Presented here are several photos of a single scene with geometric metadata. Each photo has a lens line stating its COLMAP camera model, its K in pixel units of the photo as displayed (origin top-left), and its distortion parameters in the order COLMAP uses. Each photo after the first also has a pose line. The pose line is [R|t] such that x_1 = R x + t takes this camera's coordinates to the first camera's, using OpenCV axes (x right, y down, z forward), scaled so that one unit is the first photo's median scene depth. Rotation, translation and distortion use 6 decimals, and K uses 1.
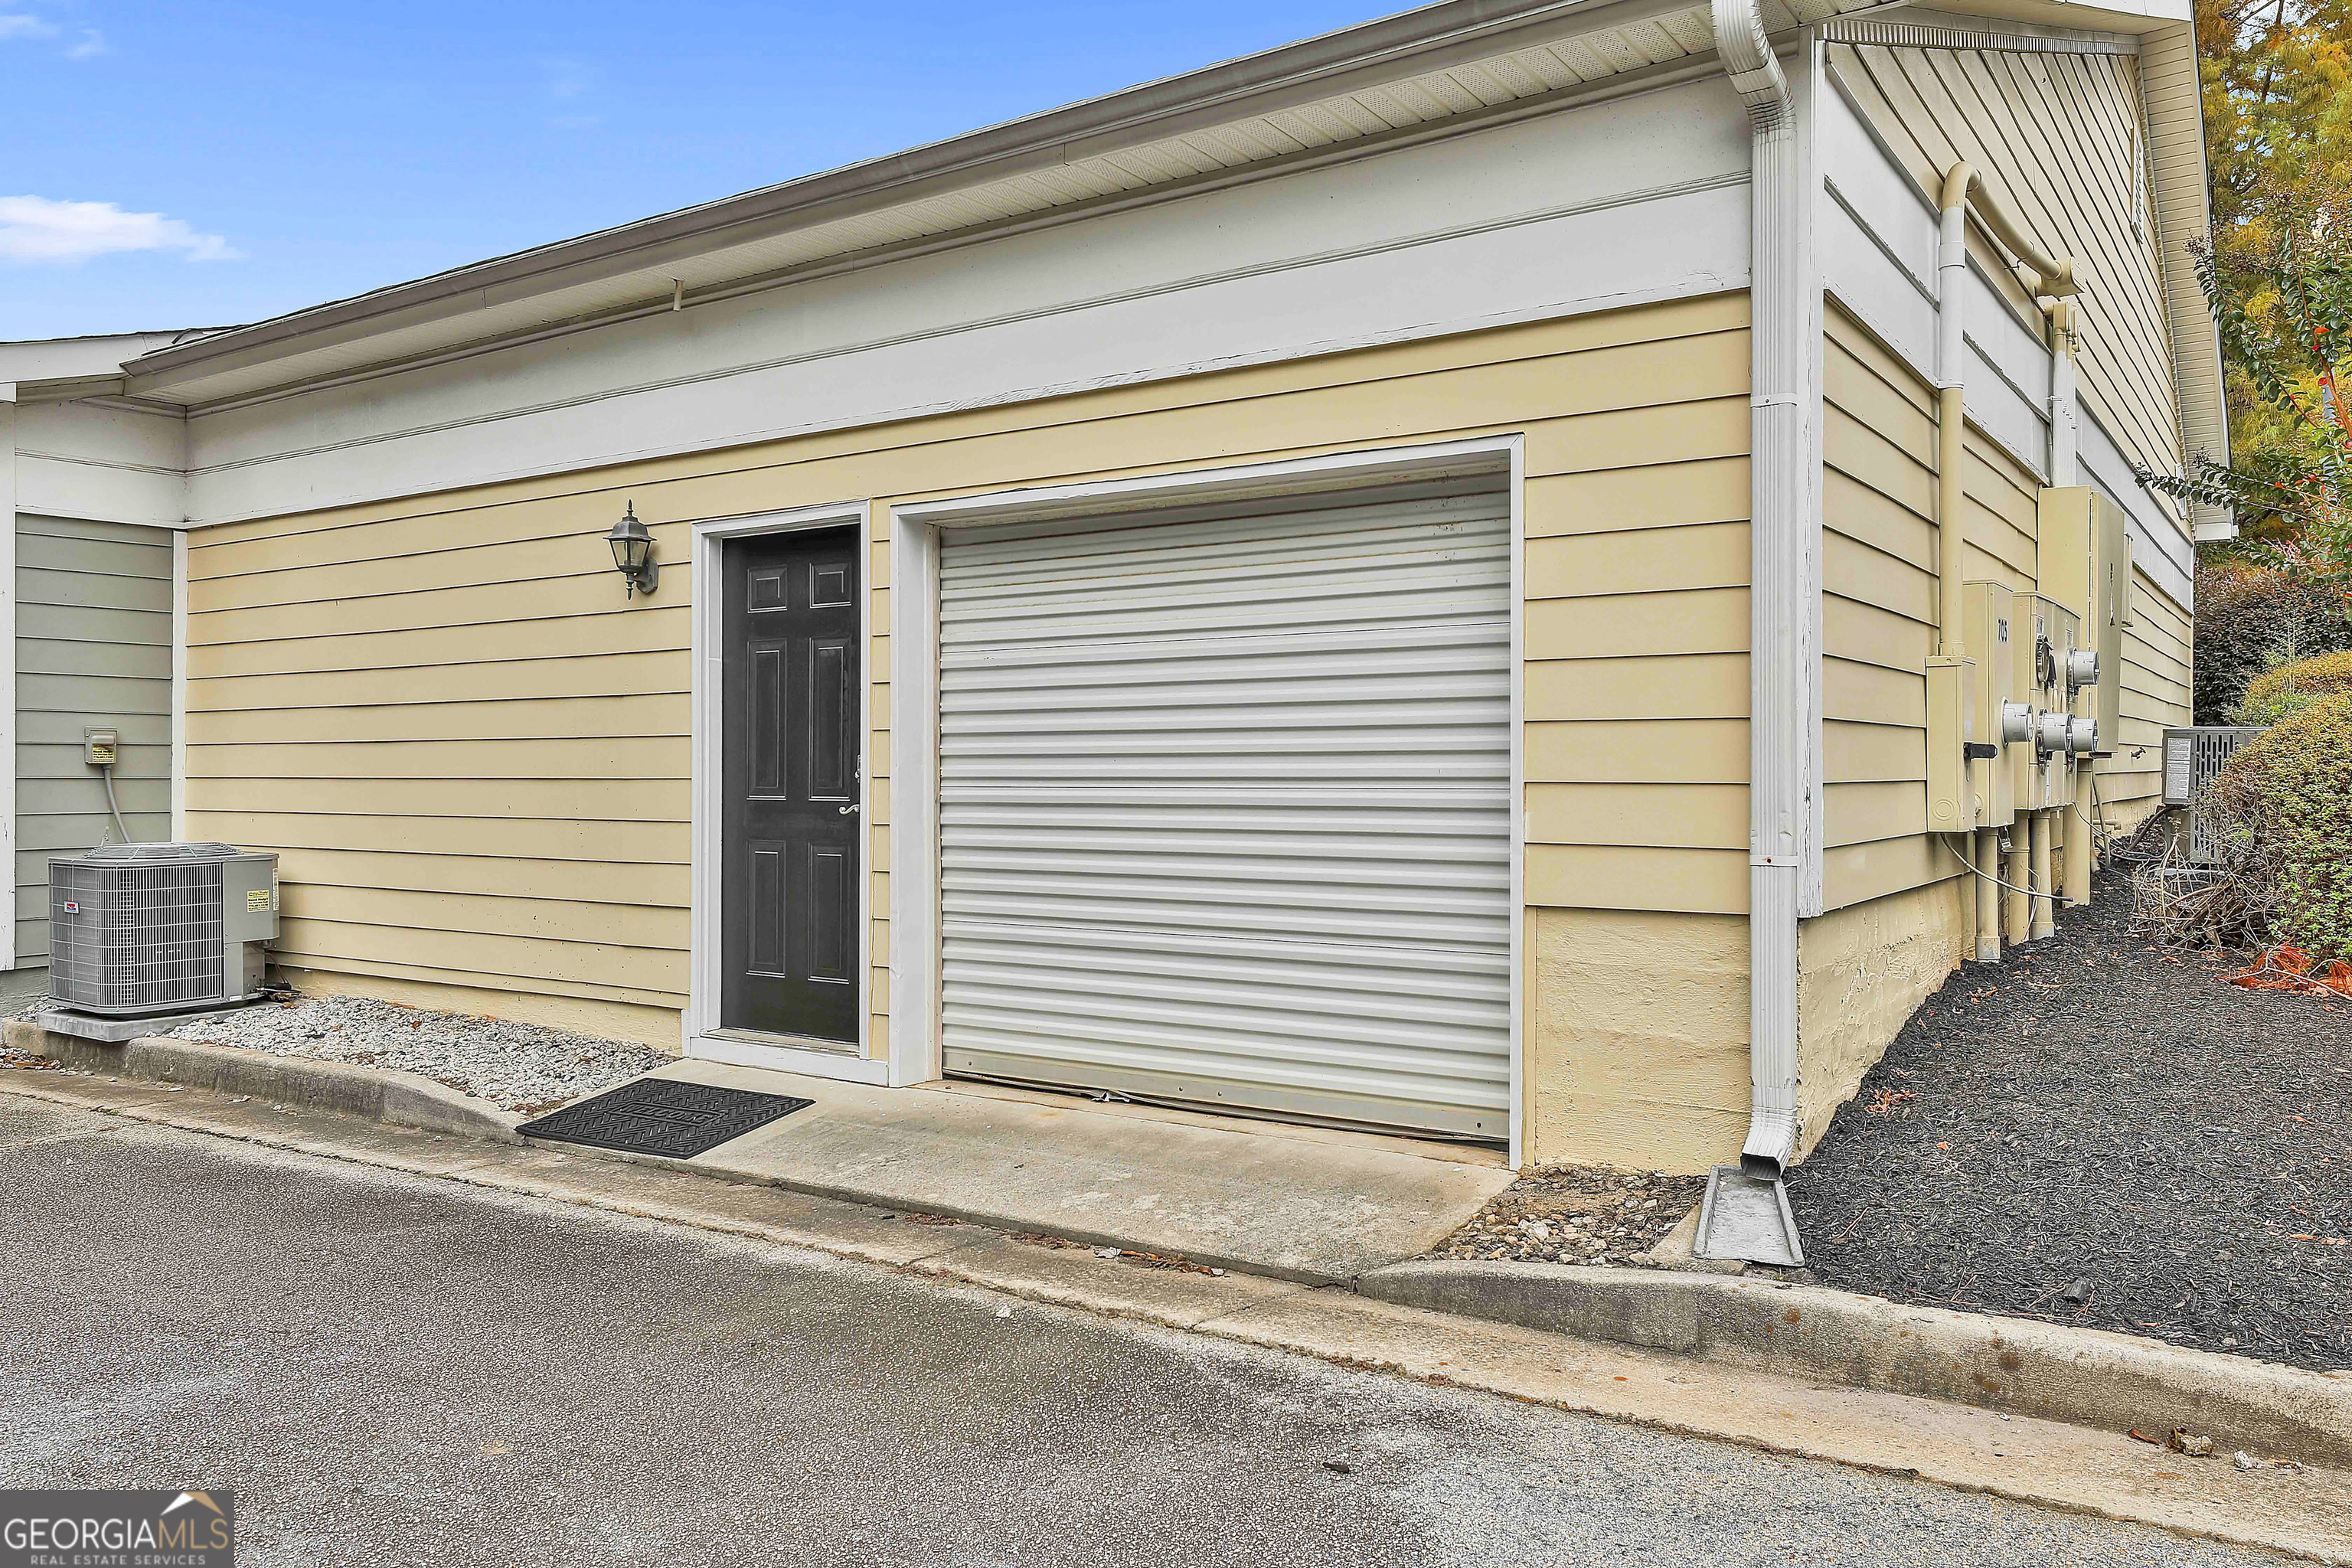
lens RADIAL K [[1713.7, 0, 1176.0], [0, 1713.7, 784.0], [0, 0, 1]] dist [0.008341, 0.005812]
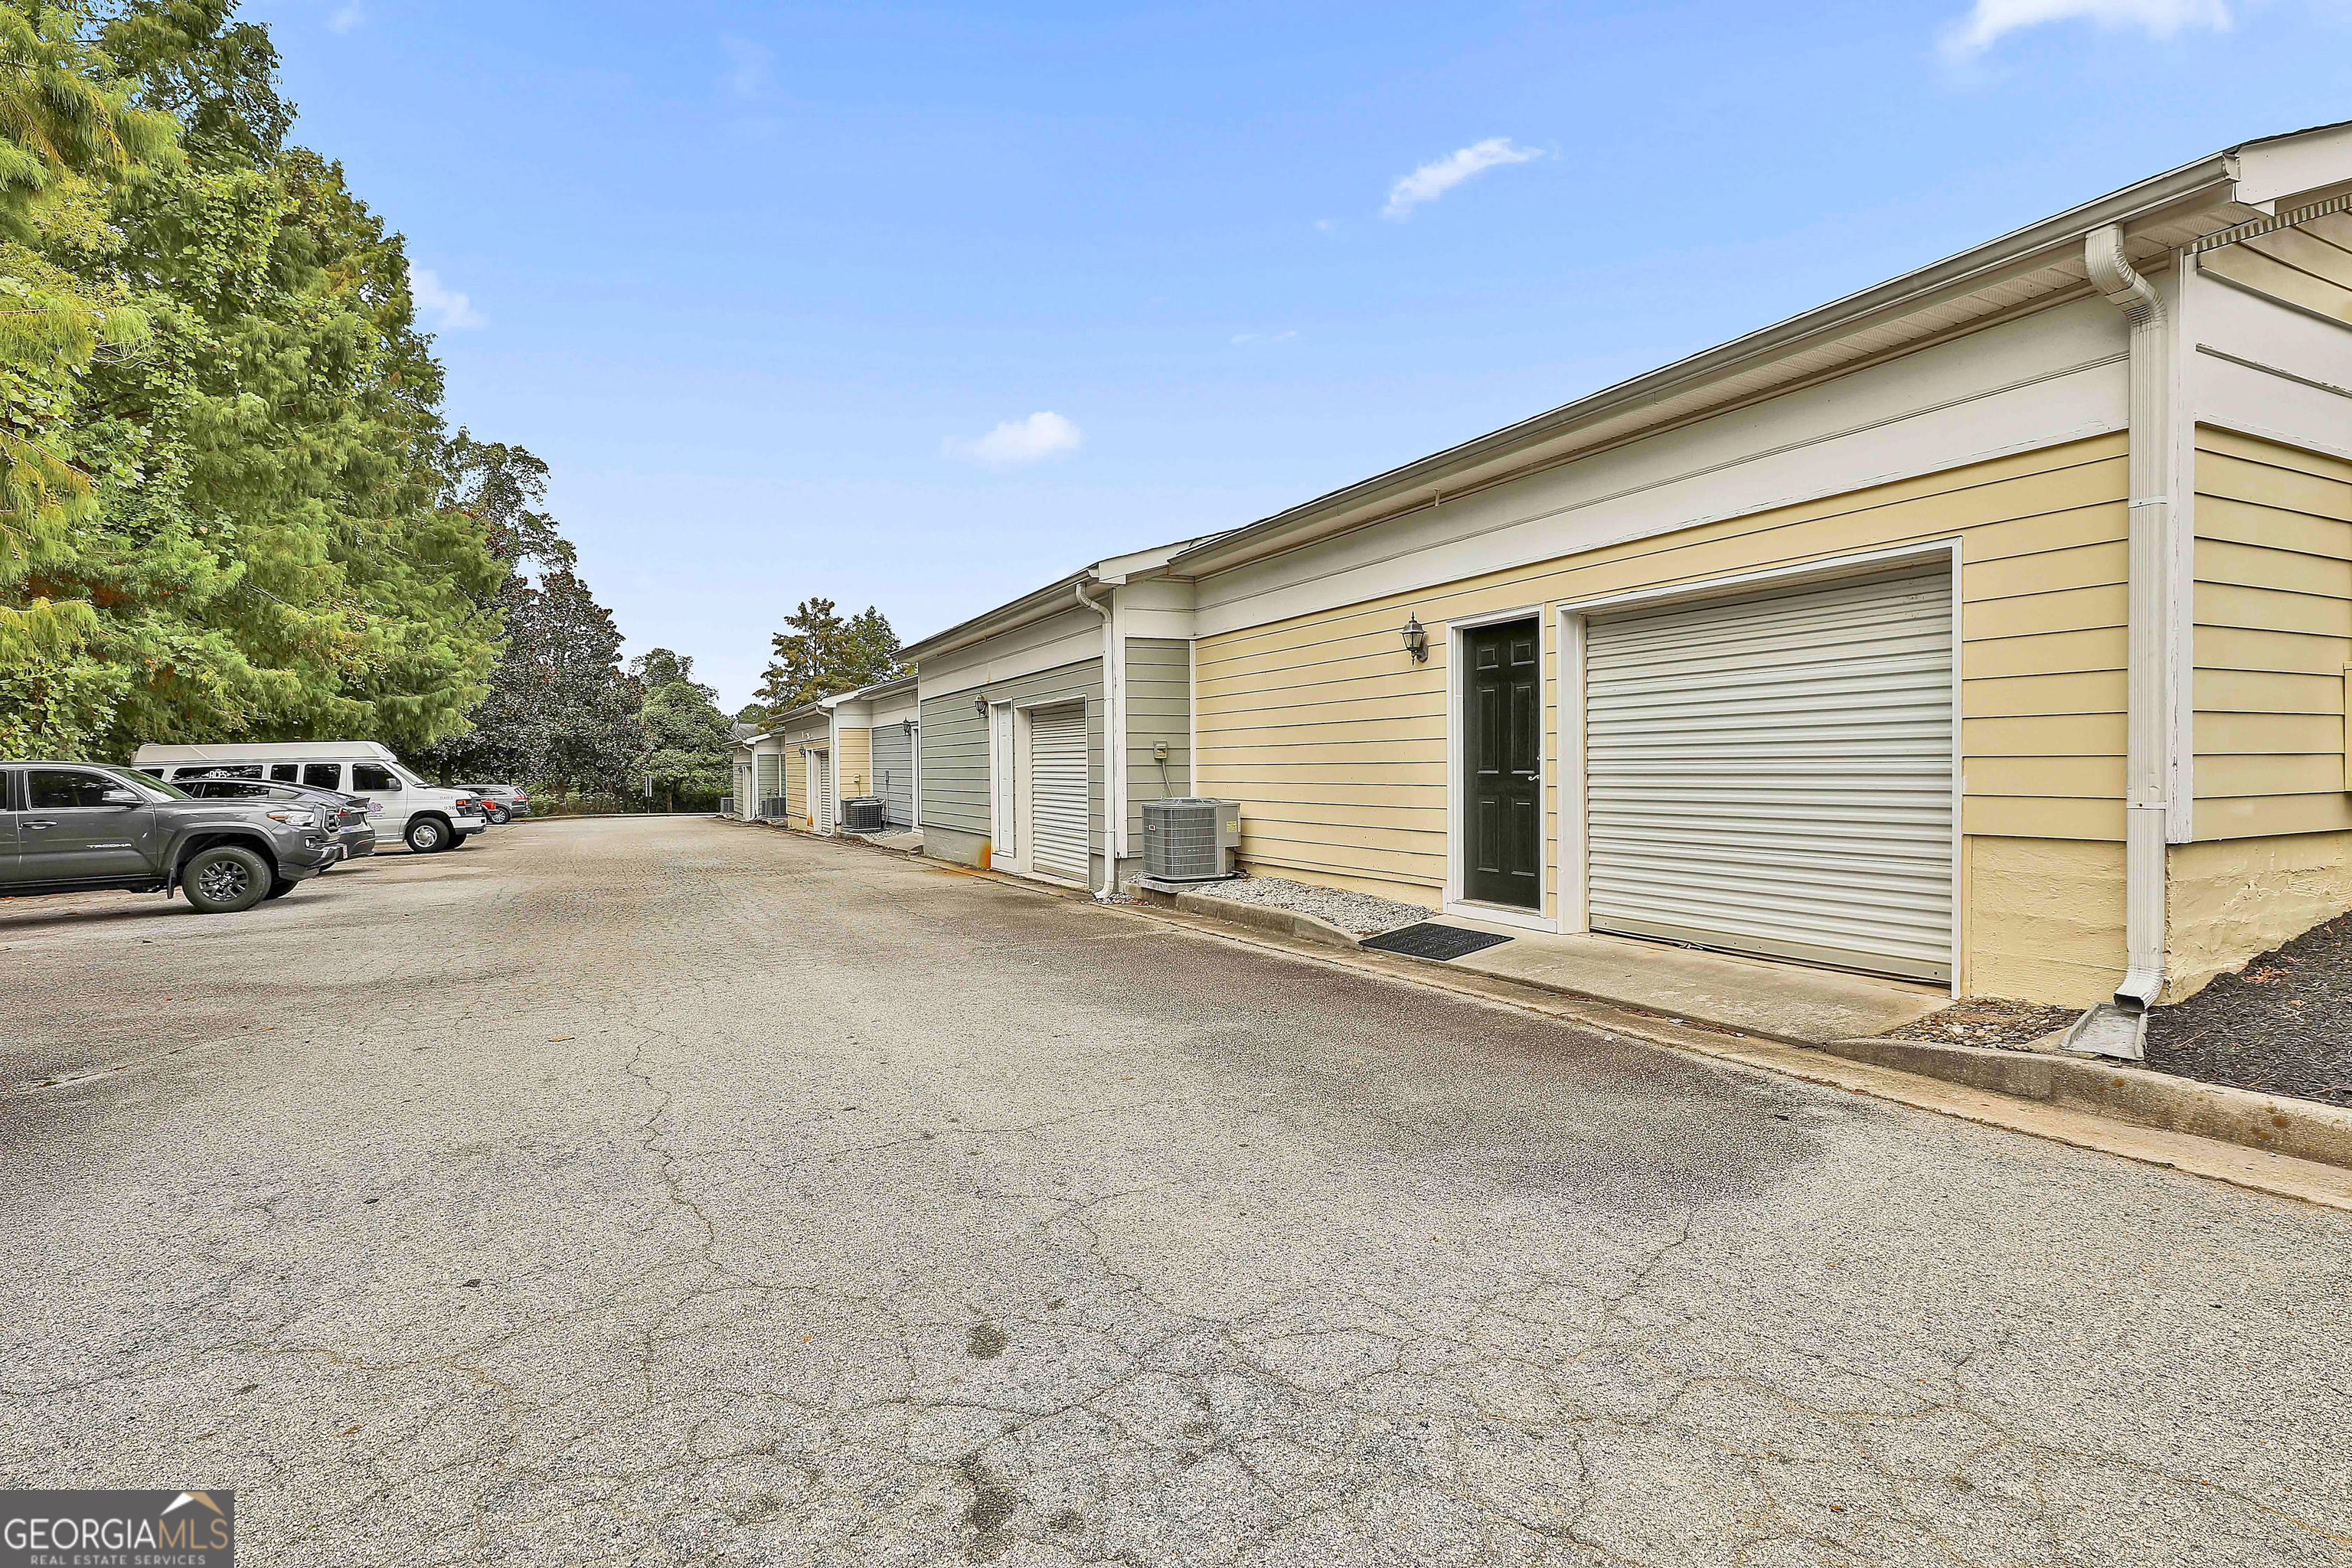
lens RADIAL K [[1138.6, 0, 1178.3], [0, 1138.6, 759.6], [0, 0, 1]] dist [-0.005956, 0.001074]
pose [[0.871657, -0.010820, -0.489997, 0.082659], [0.005444, 0.999908, -0.012395, 0.010560], [0.490087, 0.008136, 0.871636, -0.261025]]
